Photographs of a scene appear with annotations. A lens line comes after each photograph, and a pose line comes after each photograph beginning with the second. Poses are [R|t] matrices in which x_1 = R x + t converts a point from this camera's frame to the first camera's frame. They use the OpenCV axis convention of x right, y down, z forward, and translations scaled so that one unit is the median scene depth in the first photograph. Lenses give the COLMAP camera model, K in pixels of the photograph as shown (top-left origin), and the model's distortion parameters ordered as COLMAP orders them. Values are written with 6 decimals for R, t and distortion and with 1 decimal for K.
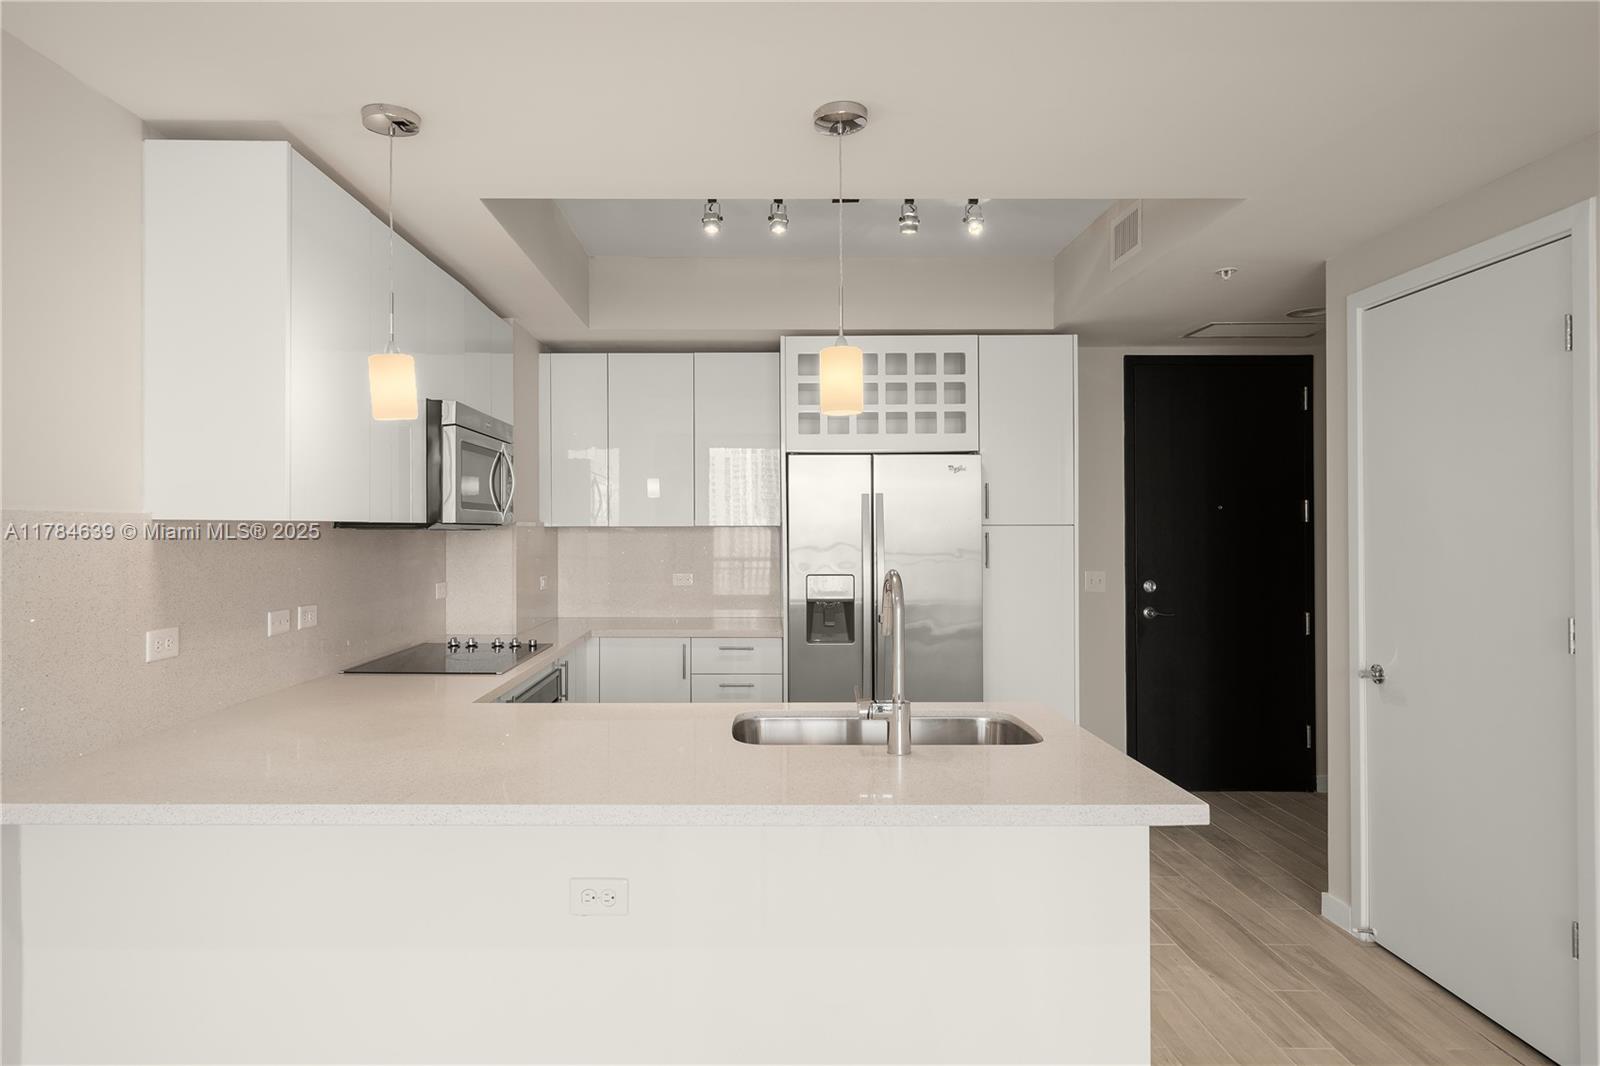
lens RADIAL K [[947.3, 0, 767.7], [0, 947.3, 536.8], [0, 0, 1]] dist [-0.001047, 0.000228]
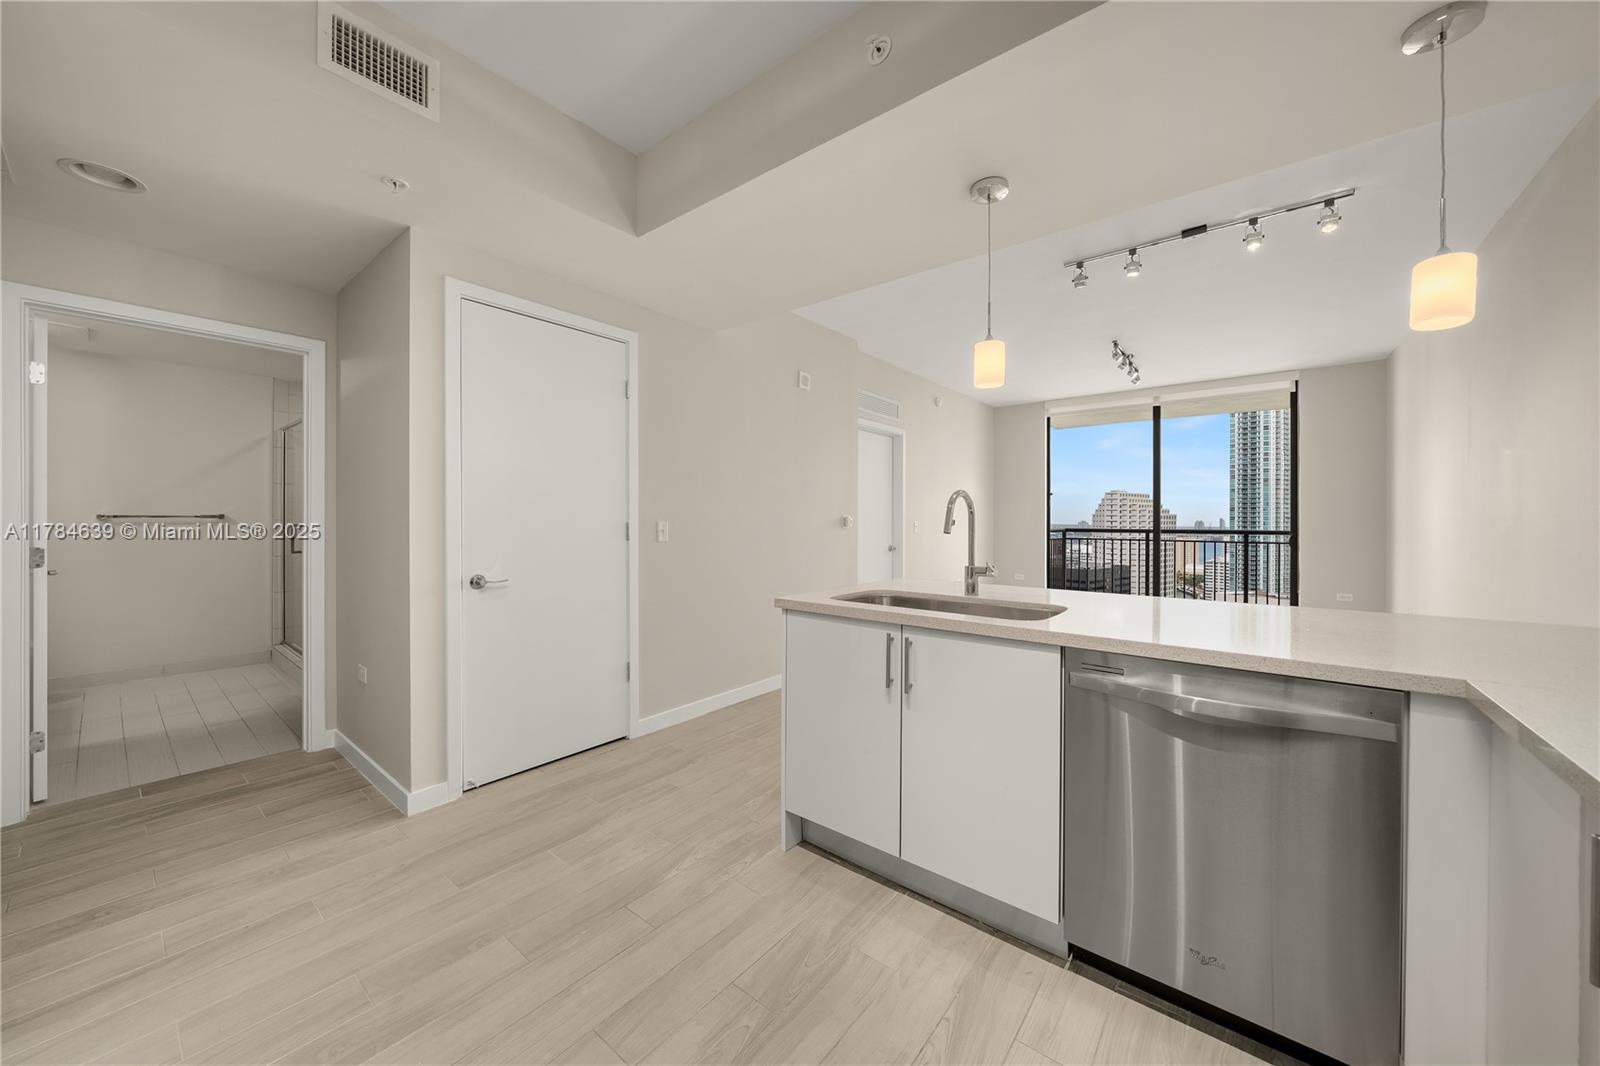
lens RADIAL K [[567.3, 0, 783.6], [0, 567.3, 517.8], [0, 0, 1]] dist [0.001104, 0.000115]
pose [[-0.762573, -0.002265, 0.646898, -0.128240], [-0.002012, 0.999997, 0.001130, 0.039947], [-0.646898, -0.000440, -0.762576, 0.928488]]
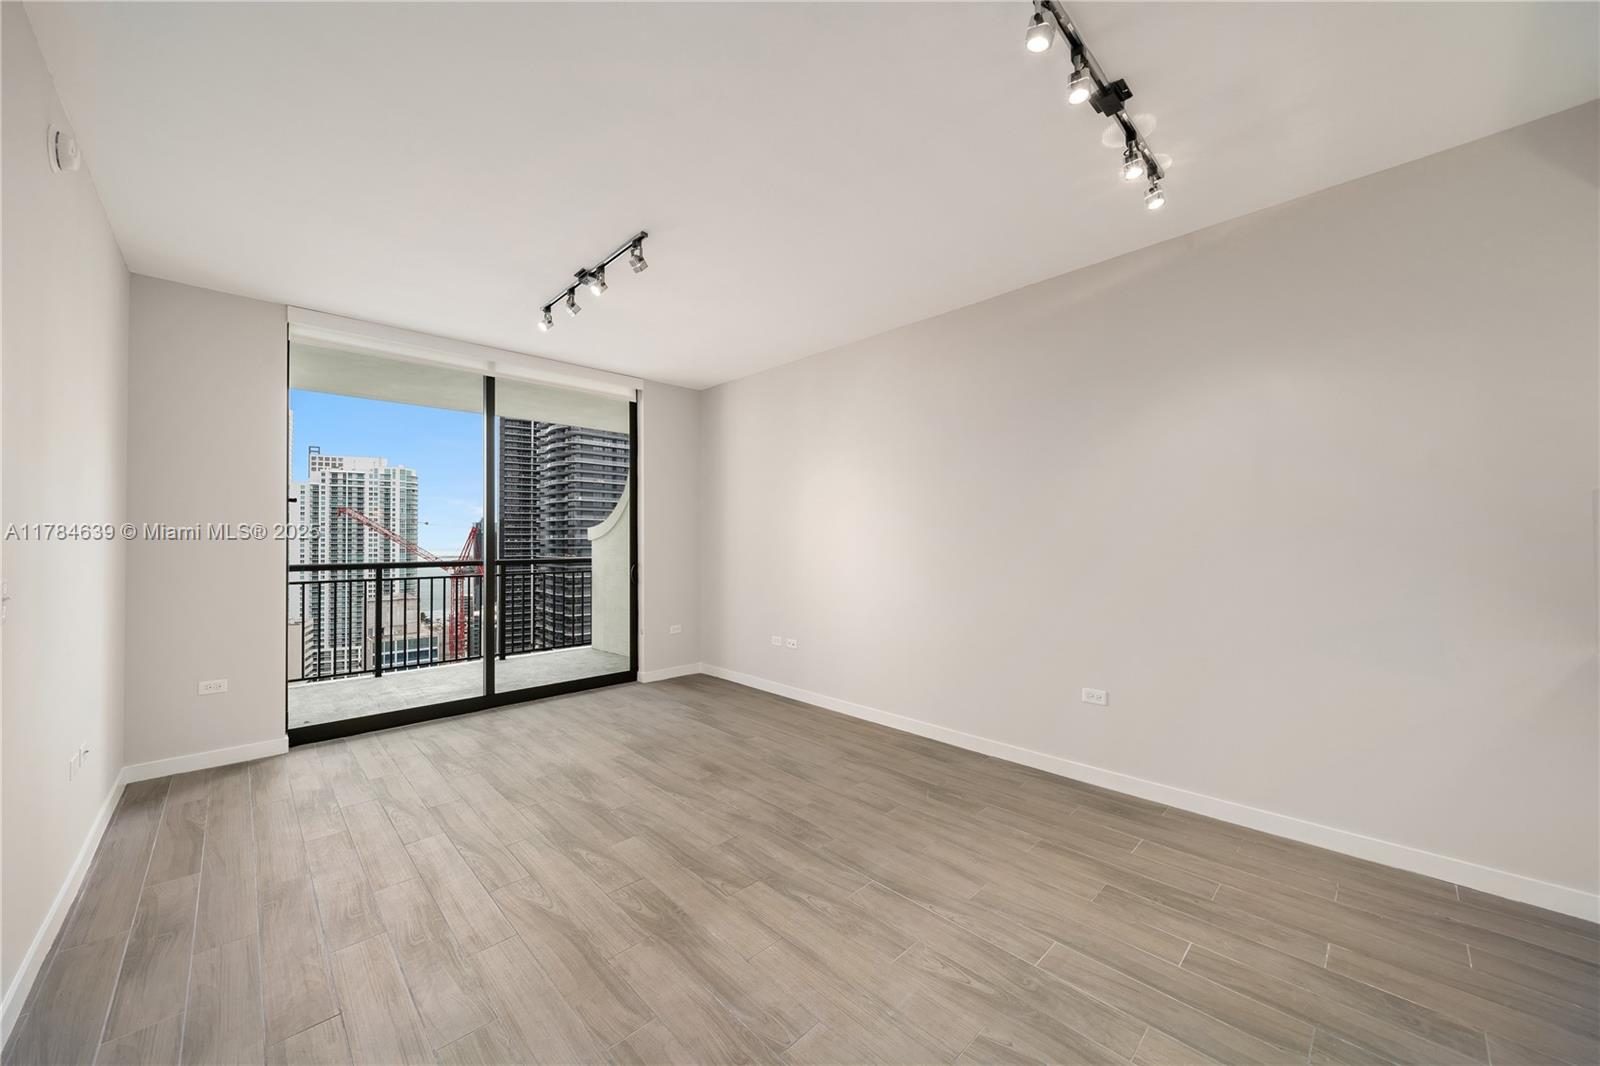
lens RADIAL K [[583.2, 0, 803.2], [0, 583.2, 530.5], [0, 0, 1]] dist [-0.002137, 0.000033]
pose [[-0.726795, -0.010577, -0.686773, 0.391814], [0.000977, 0.999864, -0.016433, 0.027055], [0.686854, -0.012614, -0.726686, 0.264769]]
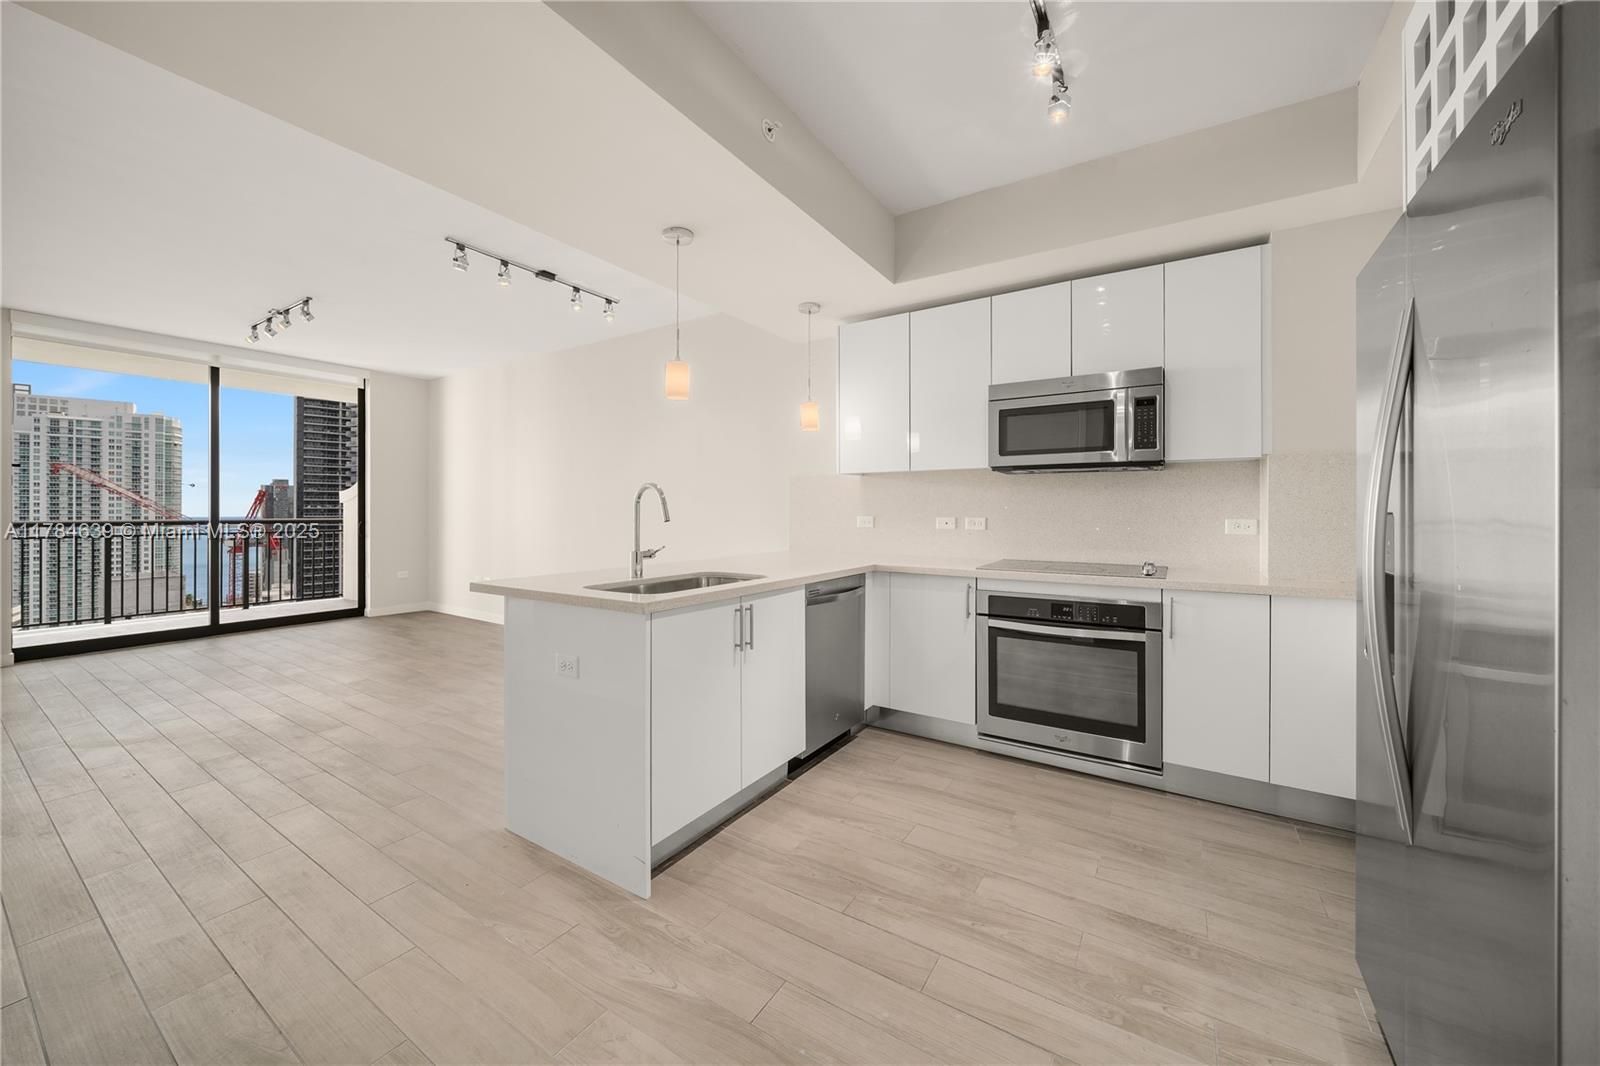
lens RADIAL K [[595.3, 0, 795.6], [0, 595.3, 506.2], [0, 0, 1]] dist [-0.000686, 0.000076]
pose [[-0.562235, -0.007087, -0.826947, 0.445032], [-0.005147, 0.999974, -0.005071, 0.040594], [0.826961, 0.001405, -0.562257, 0.894594]]
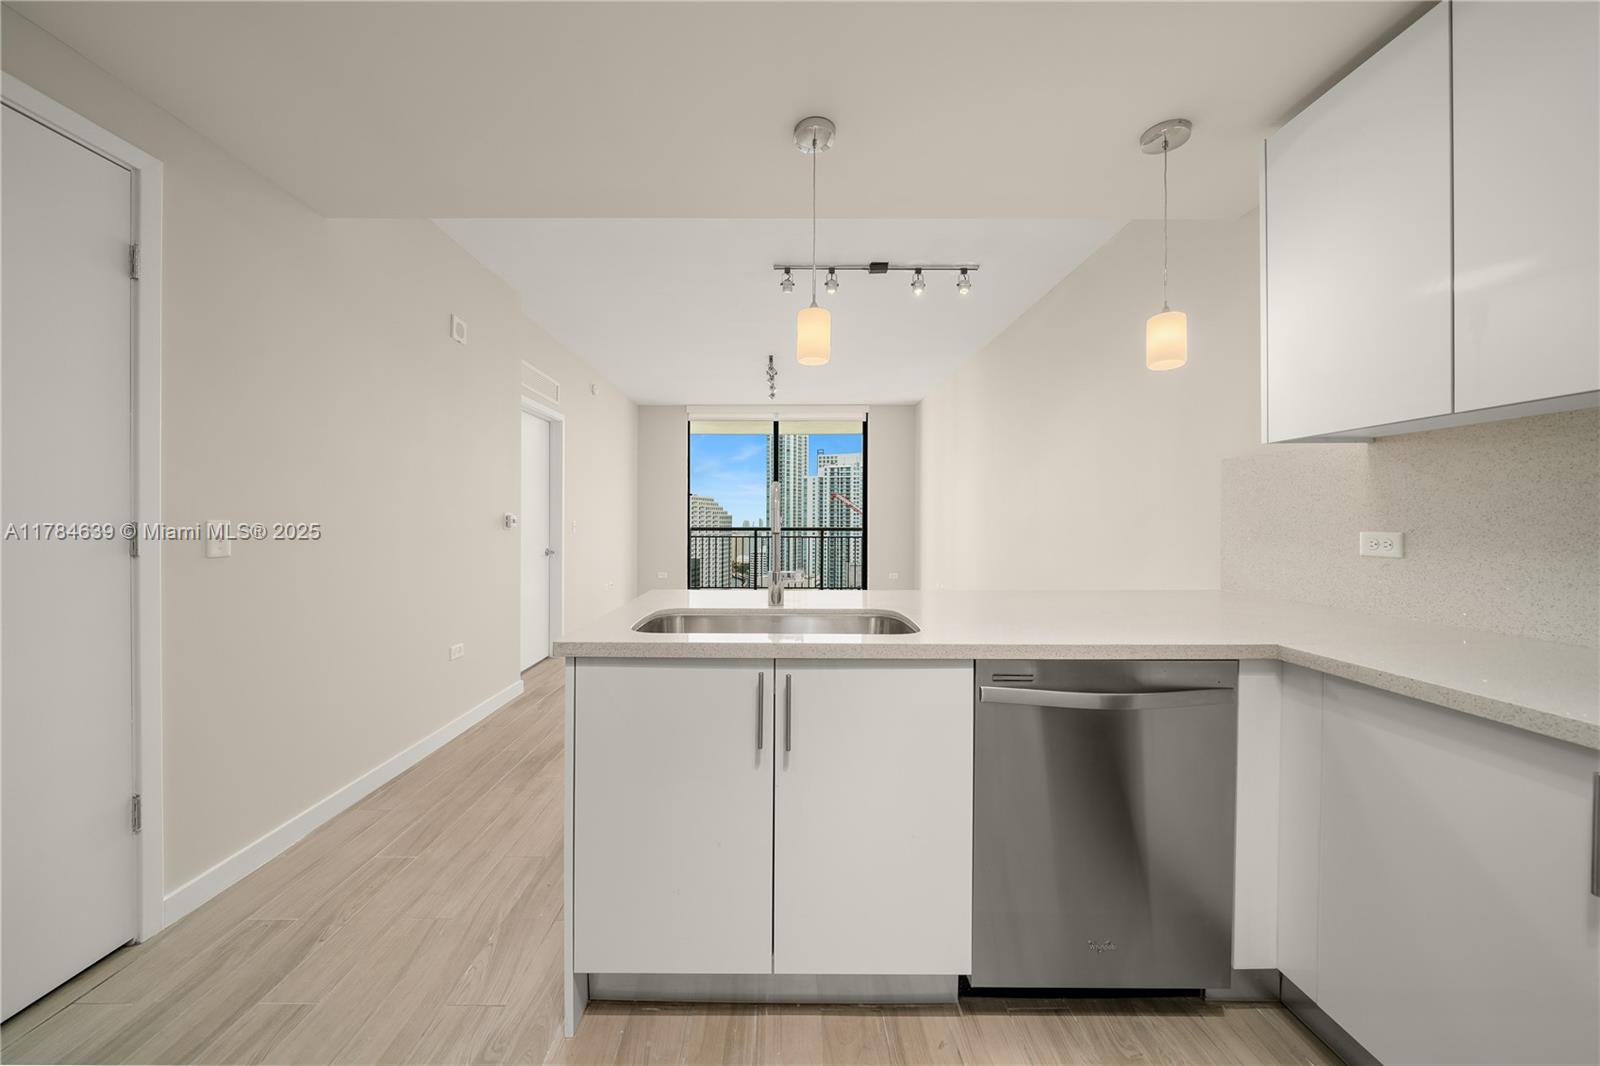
lens RADIAL K [[558.7, 0, 777.4], [0, 558.7, 519.5], [0, 0, 1]] dist [-0.004621, -0.000003]
pose [[-0.999807, -0.005045, 0.018992, 0.053785], [-0.005008, 0.999986, 0.001974, 0.042446], [-0.019001, 0.001878, -0.999818, 0.863064]]
